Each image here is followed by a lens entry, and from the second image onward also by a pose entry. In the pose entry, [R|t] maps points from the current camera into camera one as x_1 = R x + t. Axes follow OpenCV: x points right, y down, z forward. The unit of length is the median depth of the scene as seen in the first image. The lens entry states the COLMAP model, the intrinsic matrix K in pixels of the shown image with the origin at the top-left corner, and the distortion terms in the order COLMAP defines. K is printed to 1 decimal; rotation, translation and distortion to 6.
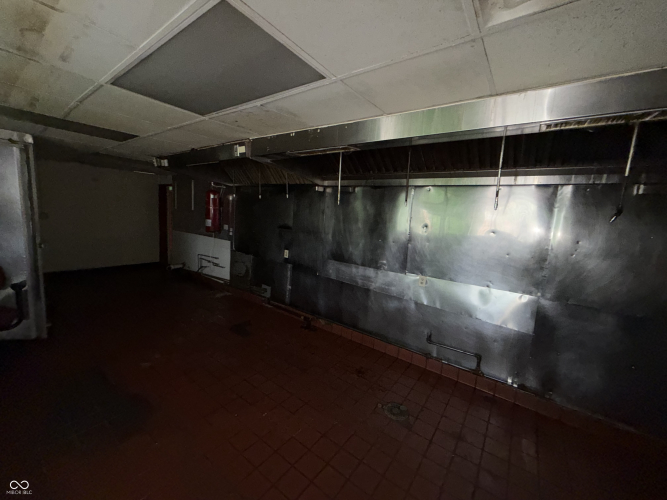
lens RADIAL K [[267.1, 0, 333.5], [0, 267.1, 250.0], [0, 0, 1]] dist [-0.000120, 0.000011]
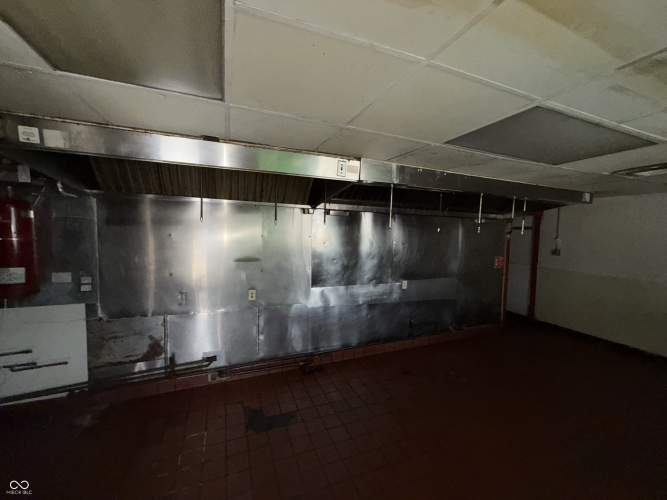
lens RADIAL K [[267.1, 0, 333.5], [0, 267.1, 250.0], [0, 0, 1]] dist [-0.000120, 0.000011]
pose [[0.513617, -0.110691, 0.850850, -0.563835], [0.128565, 0.990377, 0.051235, -0.098174], [-0.848333, 0.083075, 0.522905, 0.344128]]
